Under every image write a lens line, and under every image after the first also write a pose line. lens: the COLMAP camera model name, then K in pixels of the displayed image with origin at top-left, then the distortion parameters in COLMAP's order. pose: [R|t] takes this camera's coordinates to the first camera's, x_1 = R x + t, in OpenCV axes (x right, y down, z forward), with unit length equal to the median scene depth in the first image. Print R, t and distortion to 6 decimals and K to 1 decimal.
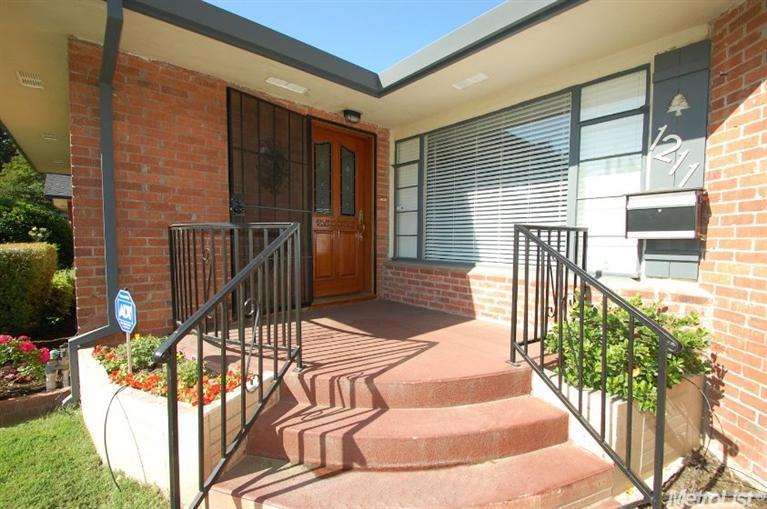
lens RADIAL K [[336.1, 0, 391.3], [0, 336.1, 260.4], [0, 0, 1]] dist [0.014533, -0.015611]
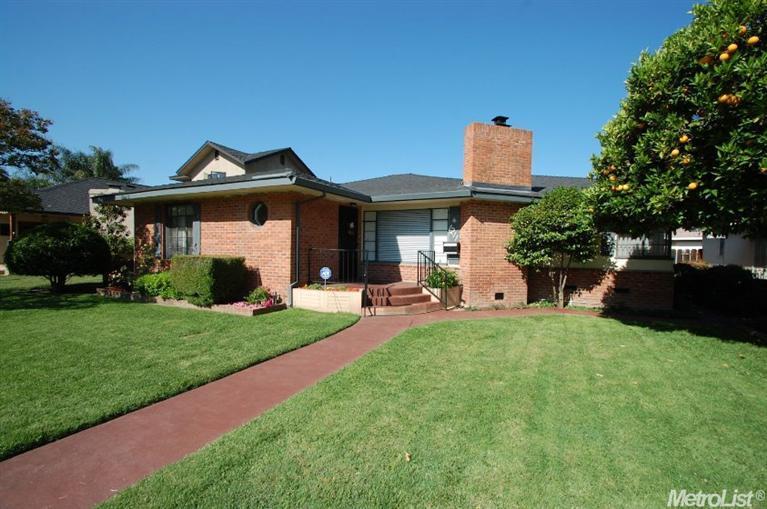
lens RADIAL K [[336.1, 0, 391.3], [0, 336.1, 260.4], [0, 0, 1]] dist [0.014533, -0.015611]
pose [[0.934011, -0.005087, 0.357208, -1.224786], [0.014924, 0.999581, -0.024786, 0.094945], [-0.356933, 0.028481, 0.933696, -2.356168]]
